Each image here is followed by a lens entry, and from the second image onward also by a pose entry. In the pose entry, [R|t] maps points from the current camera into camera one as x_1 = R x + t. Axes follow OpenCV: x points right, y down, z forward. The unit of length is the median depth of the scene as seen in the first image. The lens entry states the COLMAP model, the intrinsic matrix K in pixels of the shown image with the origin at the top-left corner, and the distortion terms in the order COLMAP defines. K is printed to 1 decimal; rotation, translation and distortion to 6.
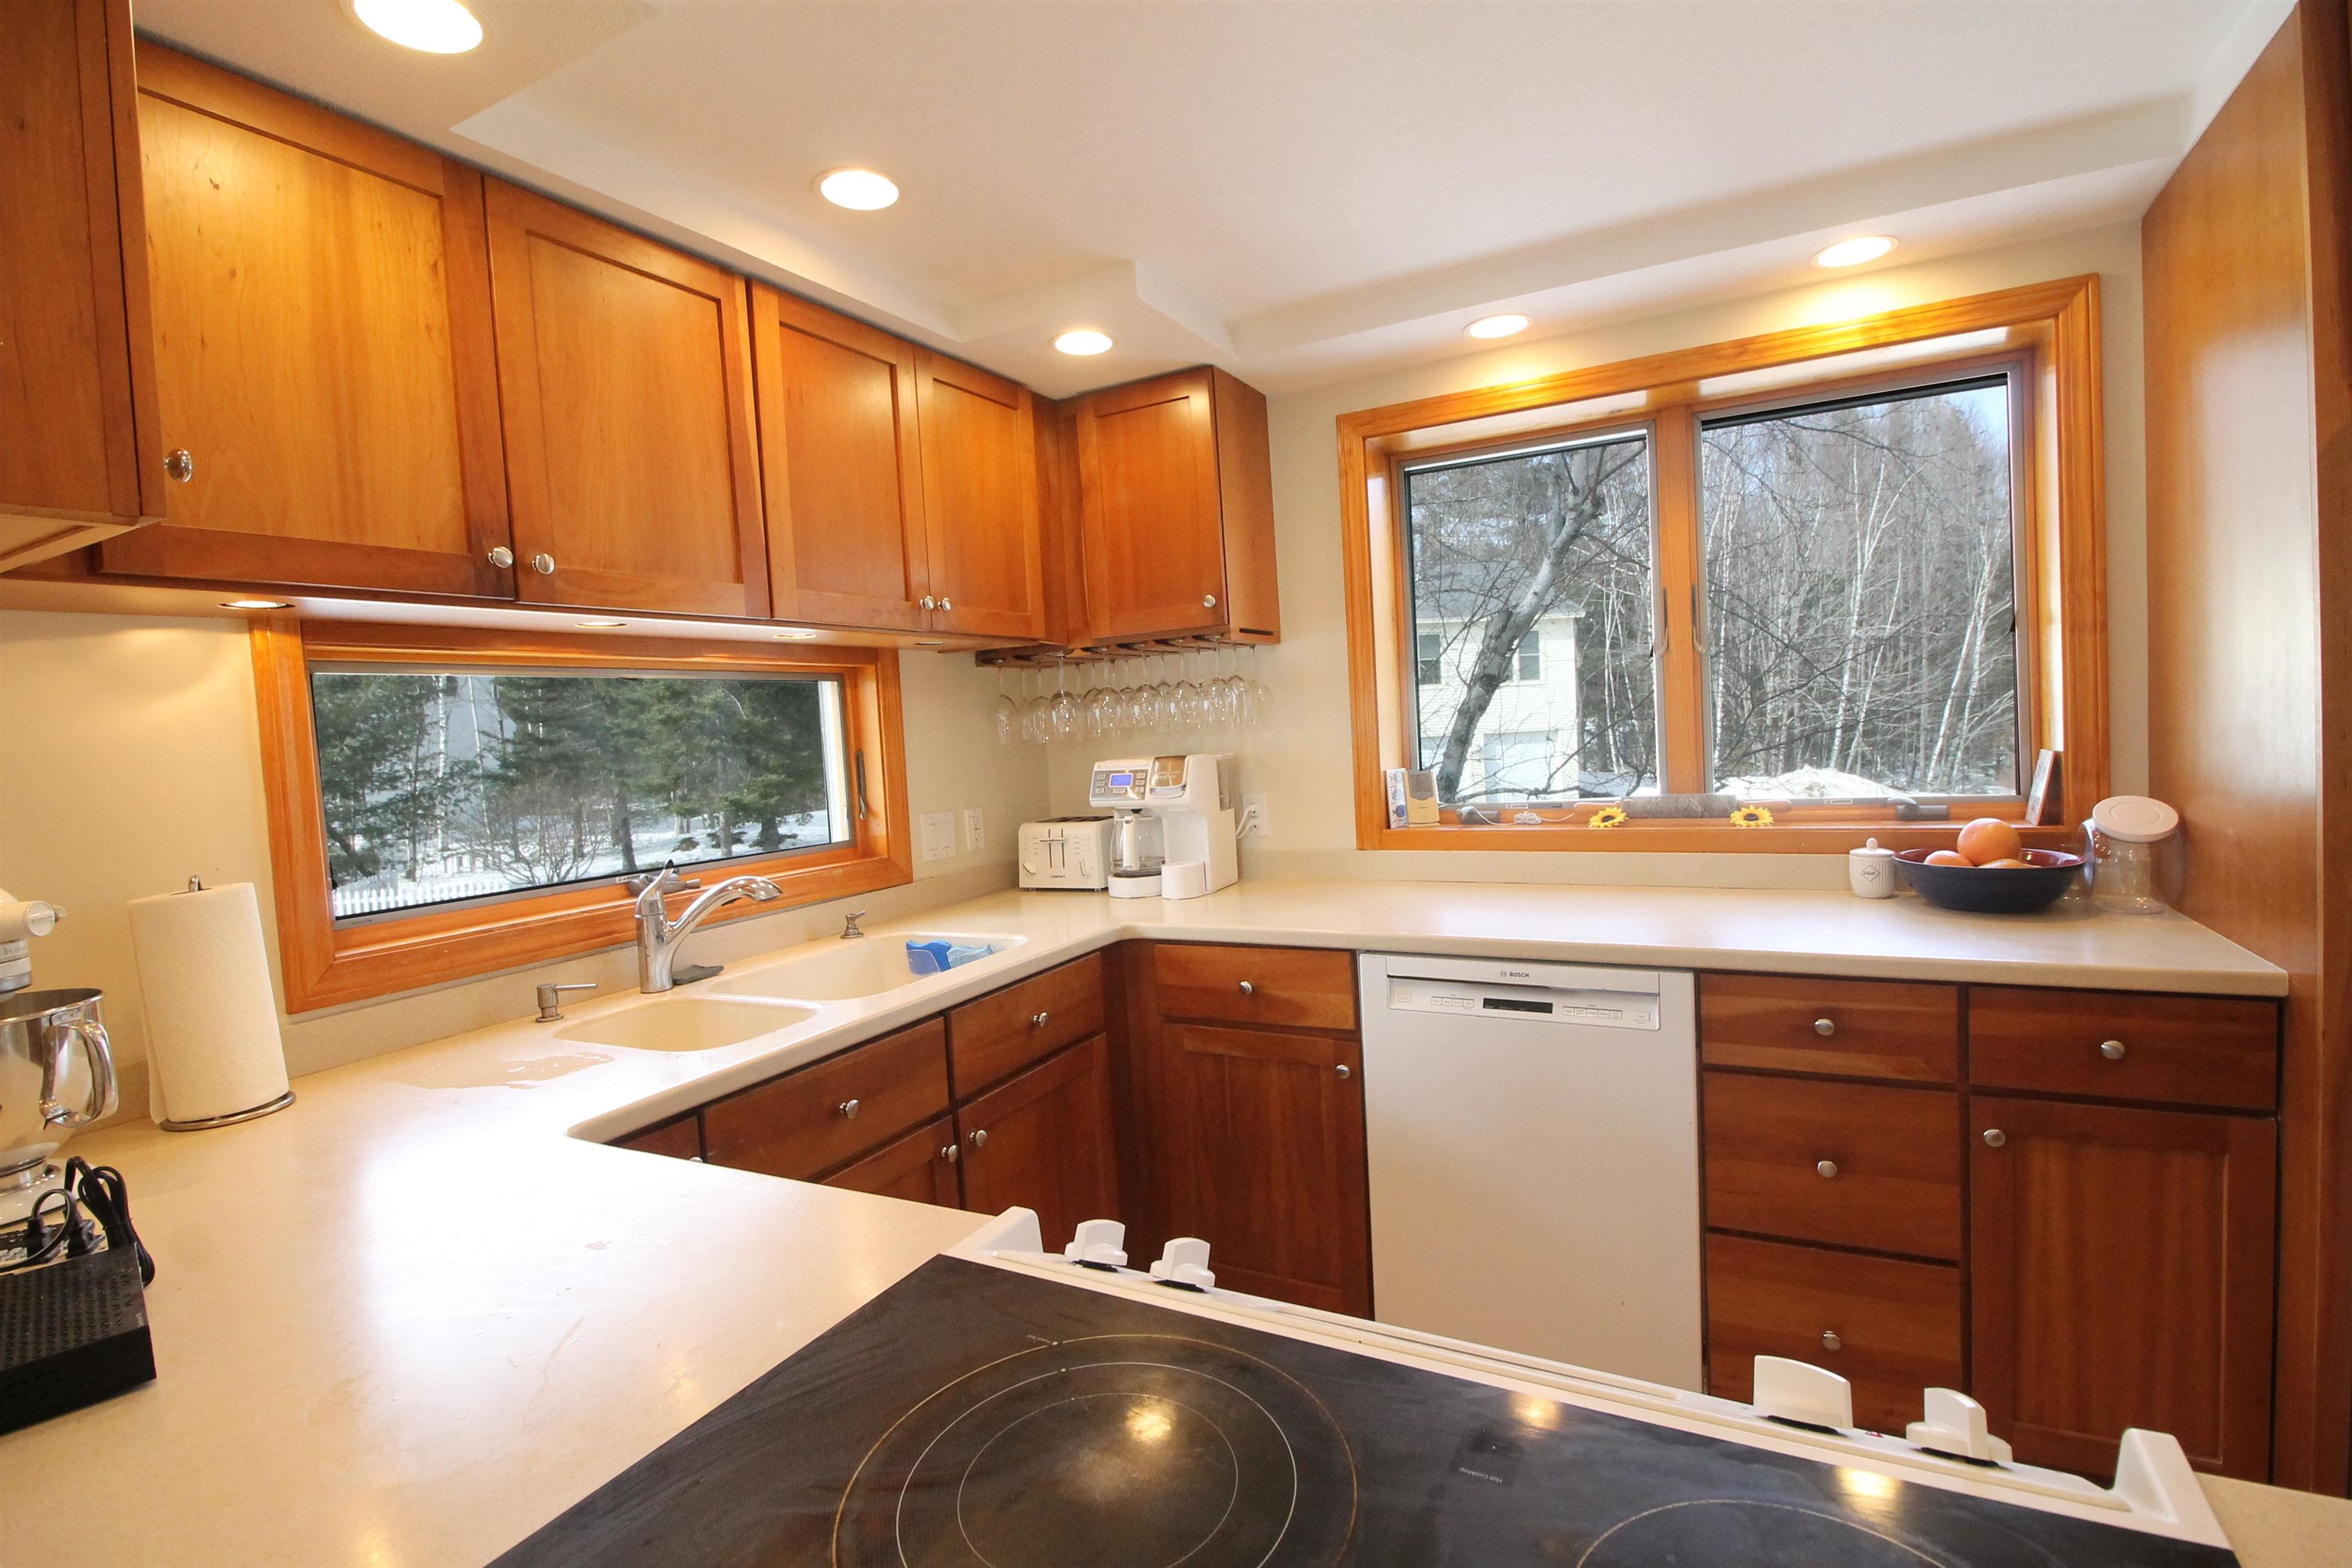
lens RADIAL K [[1117.5, 0, 1186.1], [0, 1117.5, 775.9], [0, 0, 1]] dist [0.001817, 0.000035]
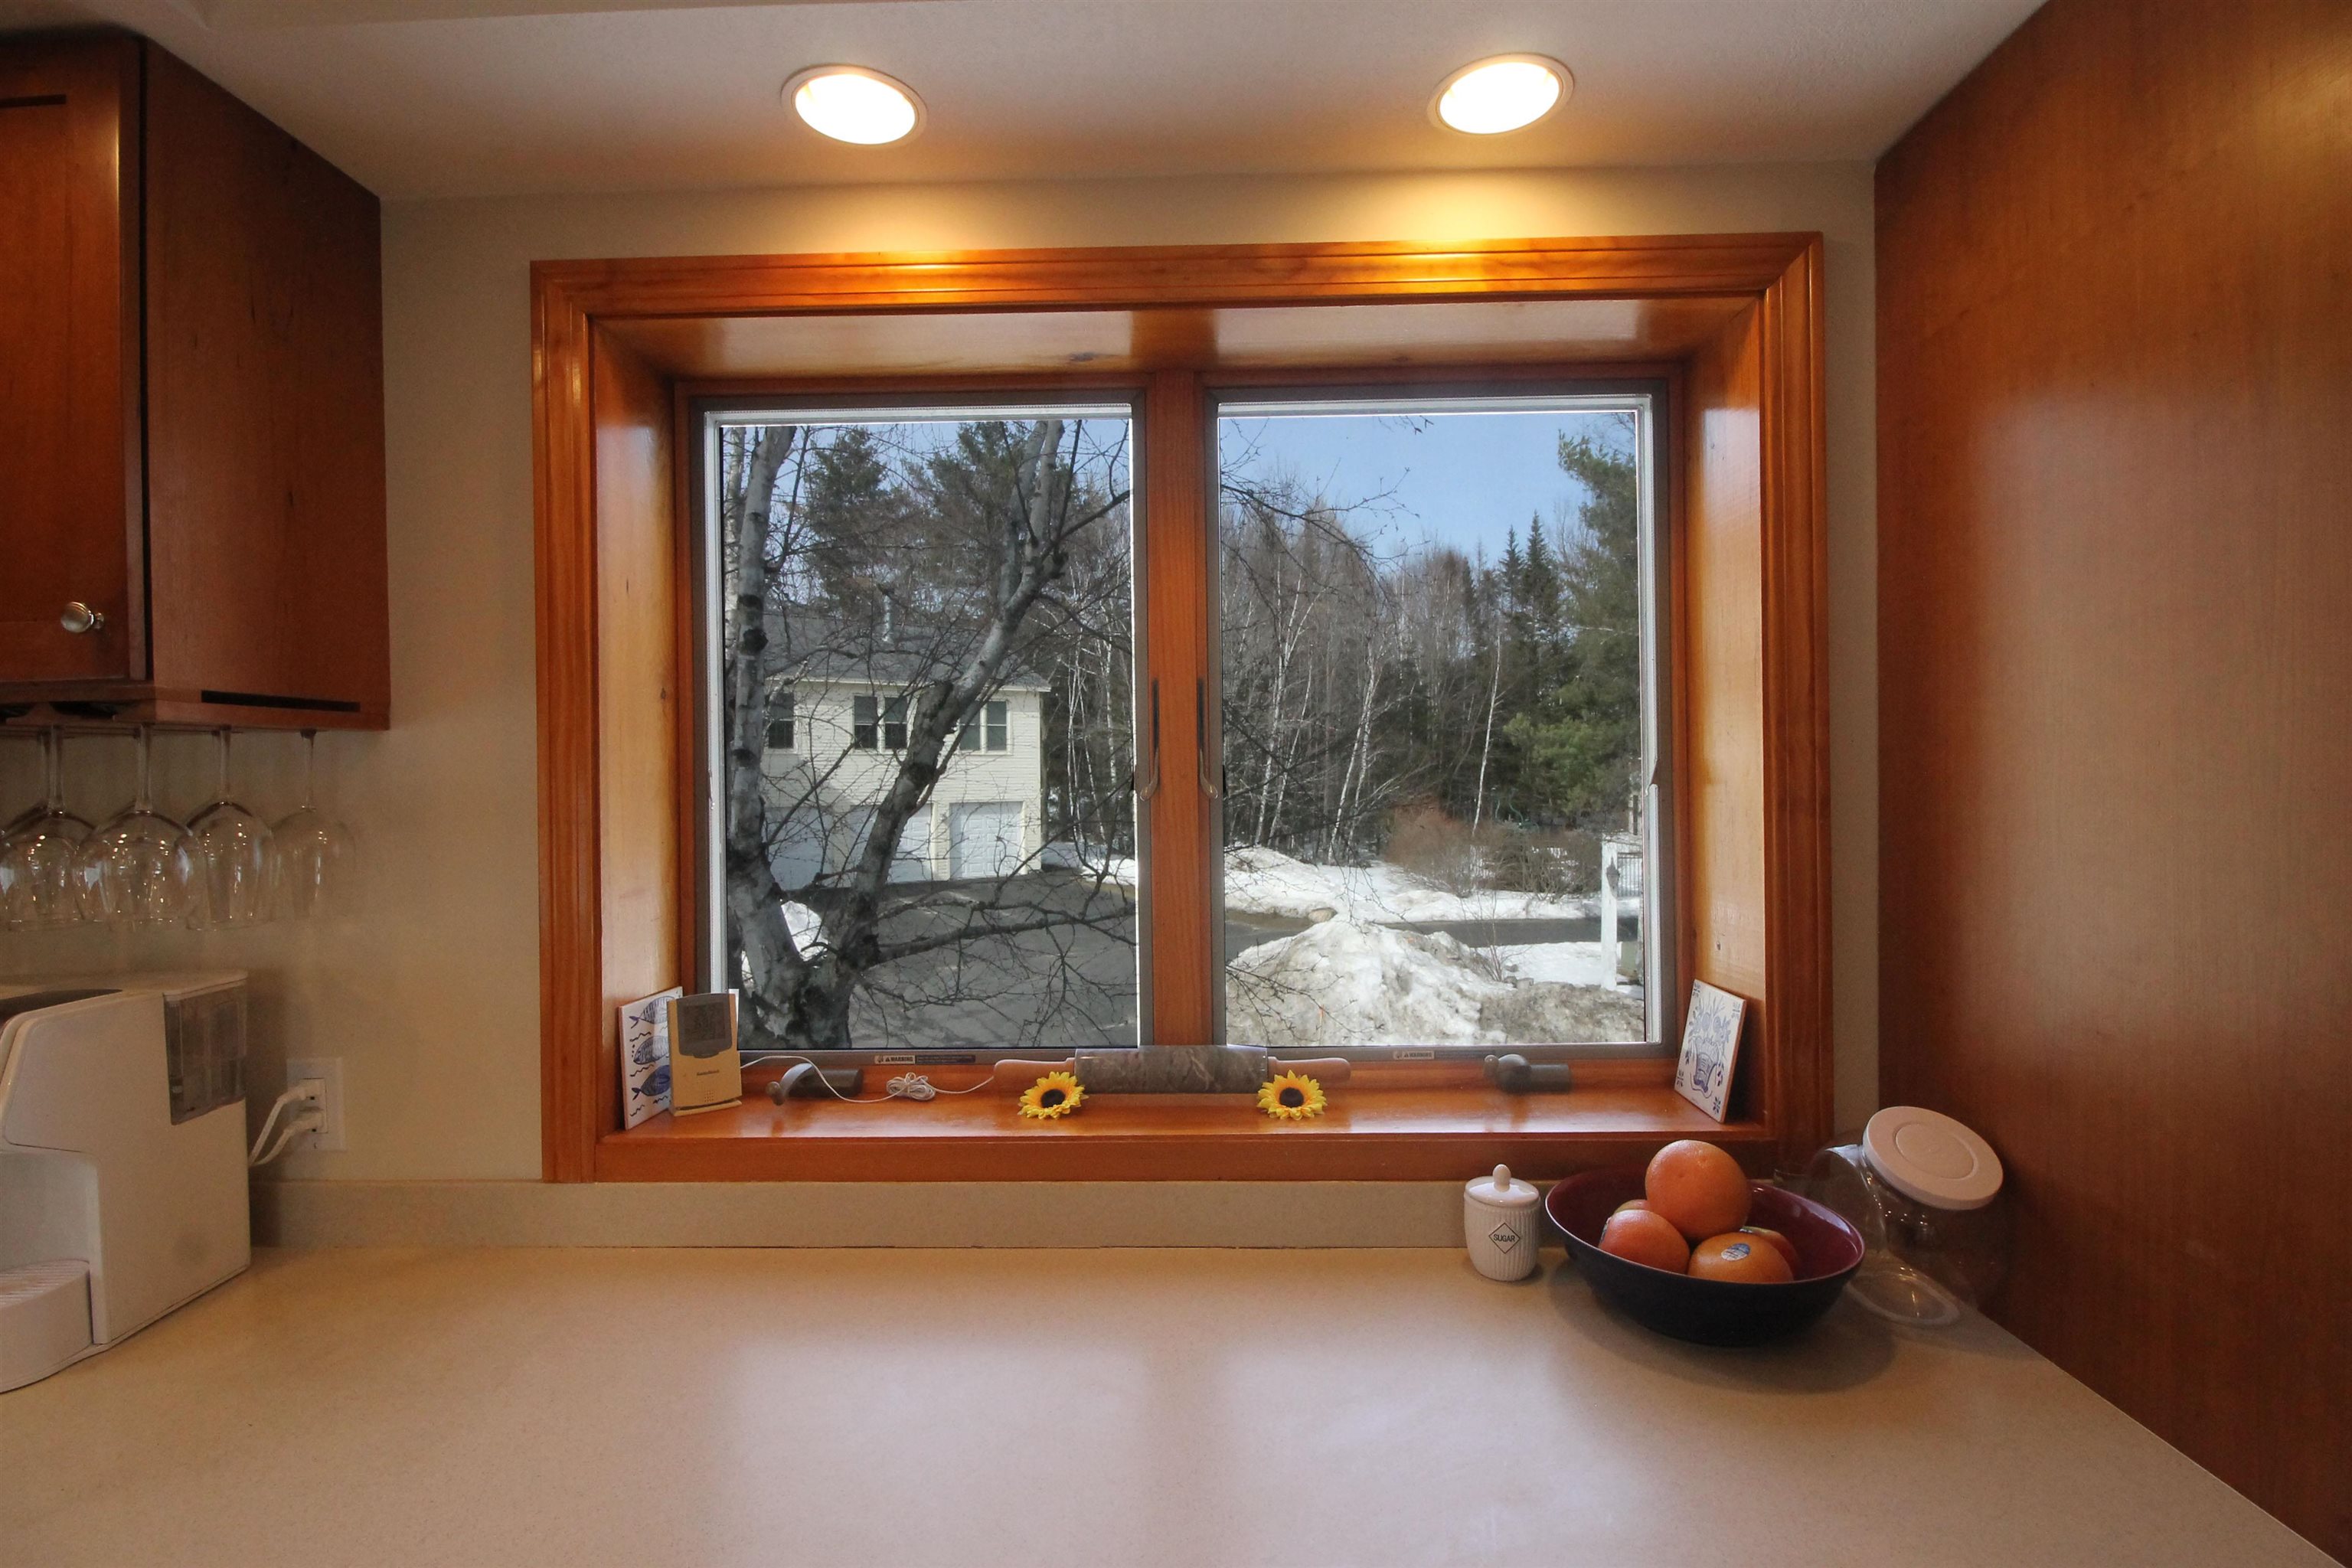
lens RADIAL K [[1108.0, 0, 1190.4], [0, 1108.0, 779.6], [0, 0, 1]] dist [0.001626, -0.013928]
pose [[0.891435, 0.040453, 0.451339, 0.183089], [-0.017010, 0.998293, -0.055879, -0.081910], [-0.452829, 0.042135, 0.890601, 0.472229]]
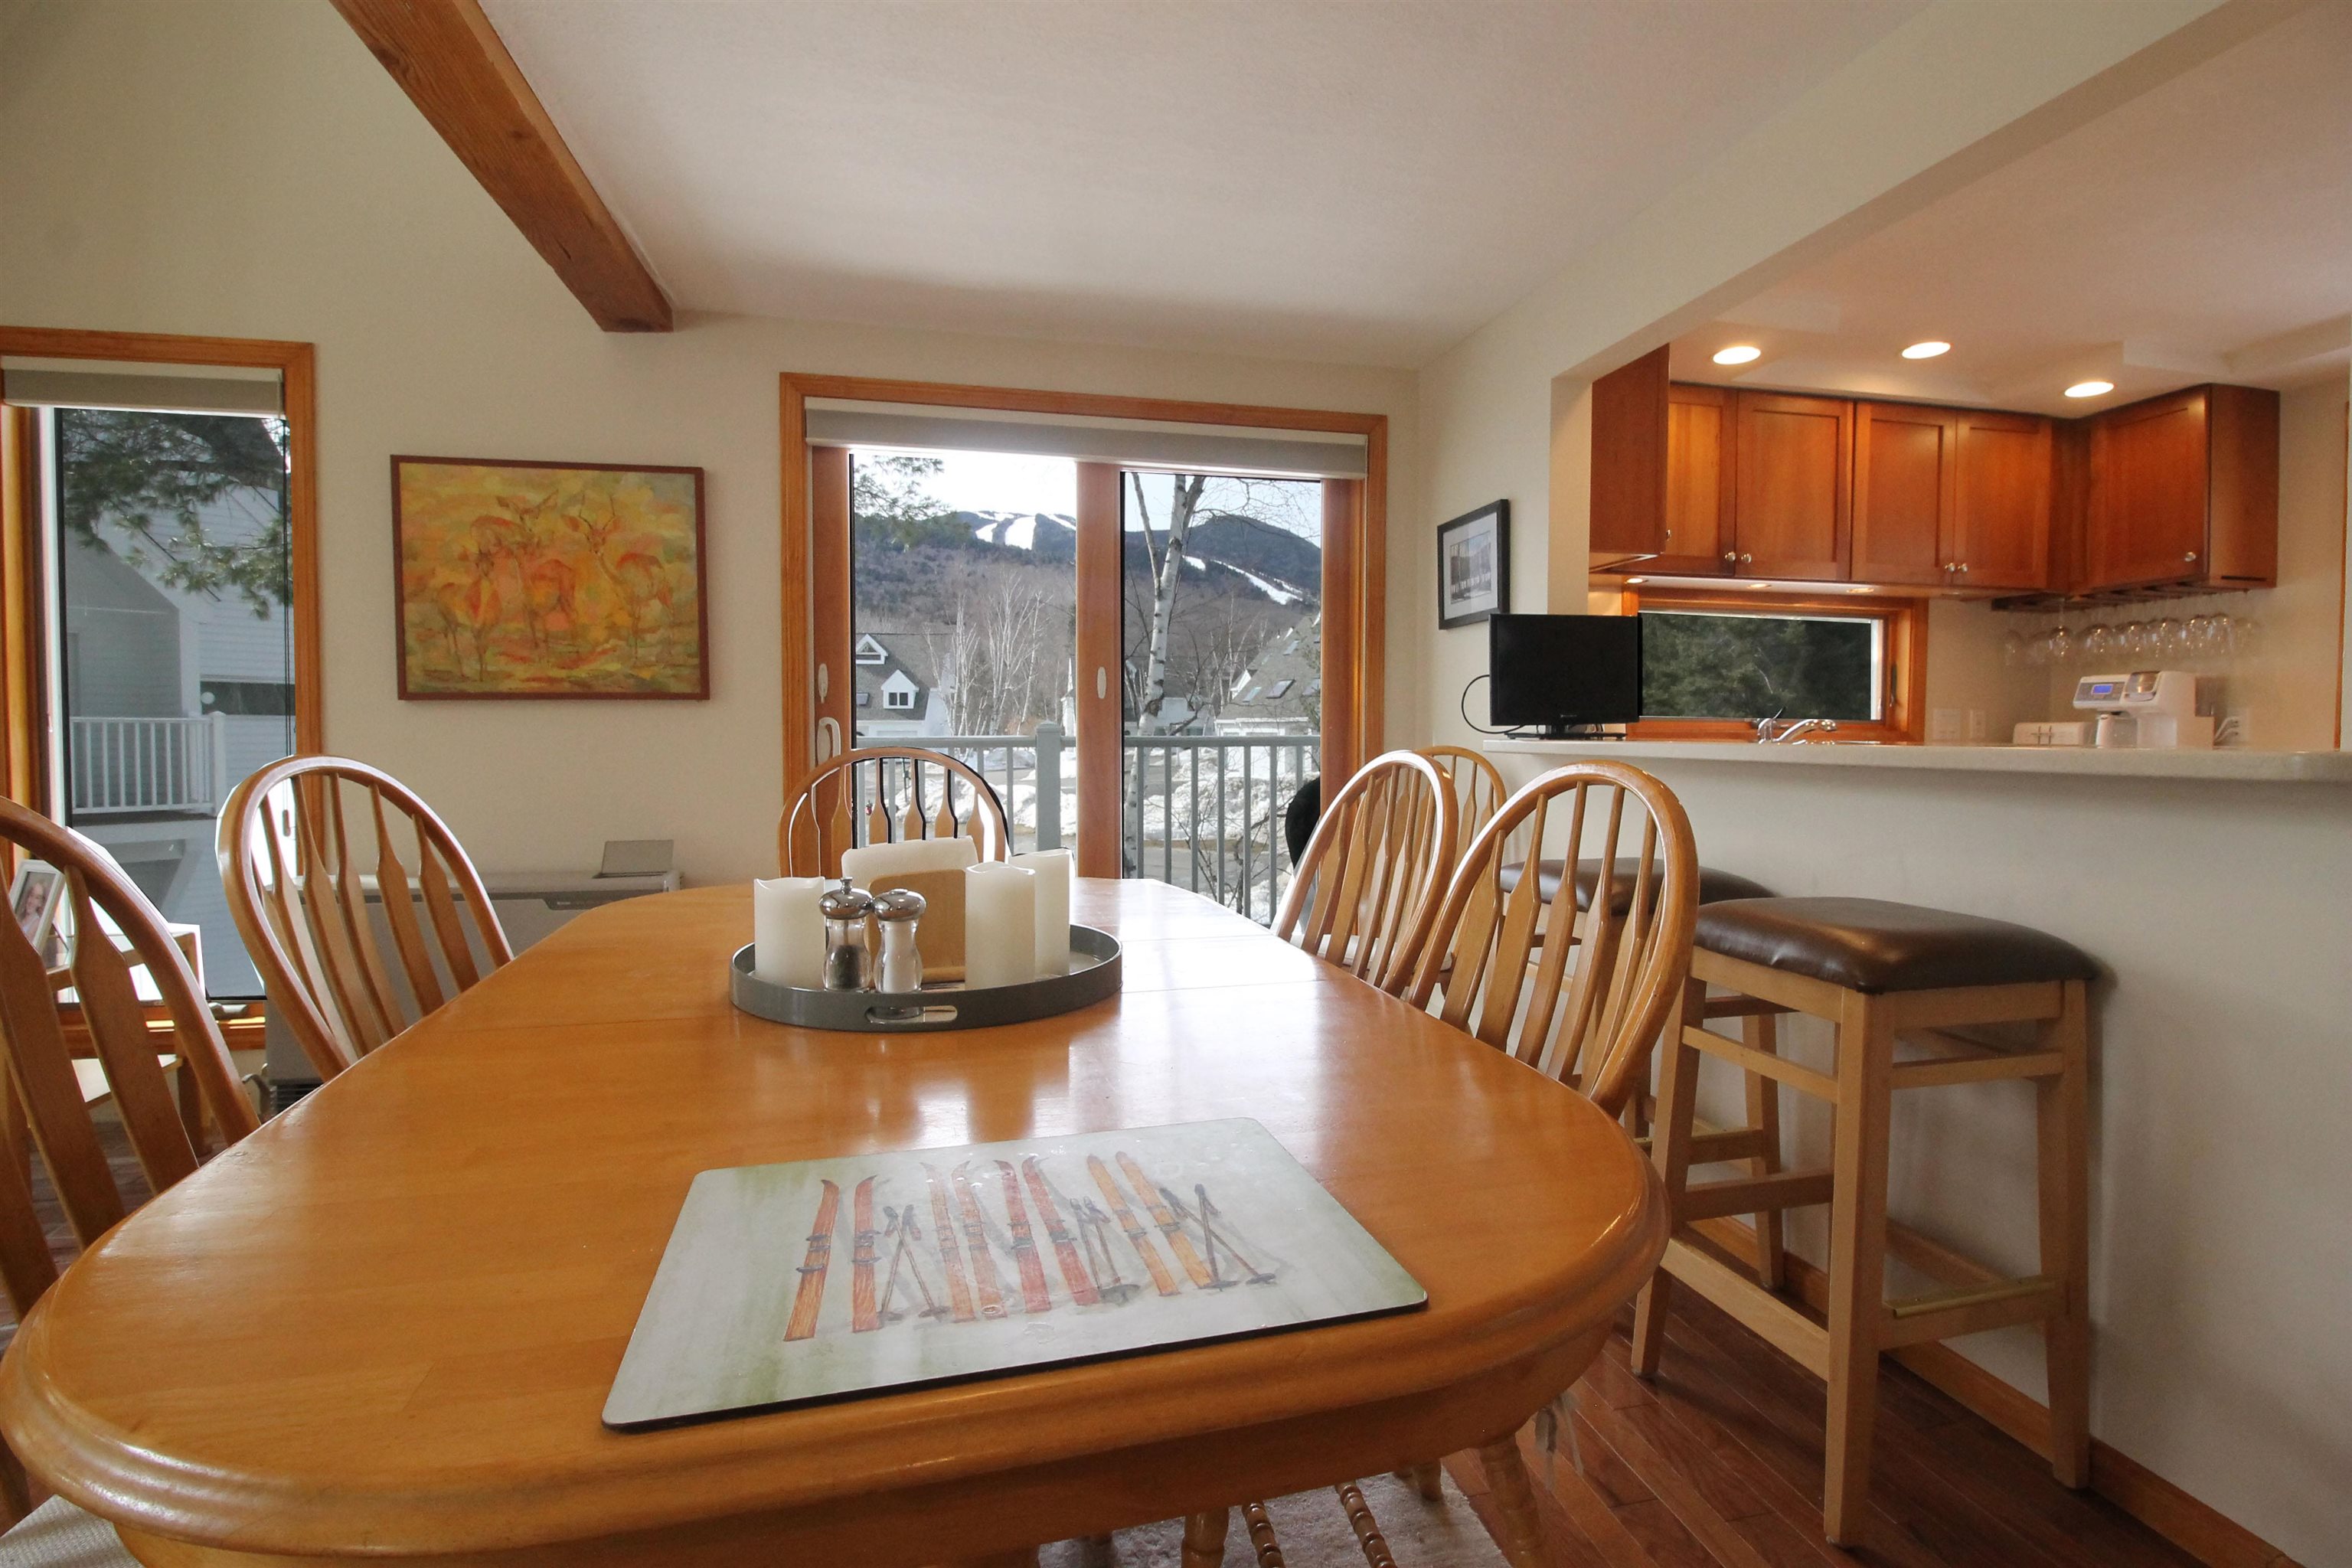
lens RADIAL K [[1108.0, 0, 1190.4], [0, 1108.0, 779.6], [0, 0, 1]] dist [0.001626, -0.013928]
pose [[0.657594, 0.090188, -0.747954, 0.232520], [-0.074131, 0.995737, 0.054890, 0.125155], [0.749716, 0.019351, 0.661477, -0.760024]]
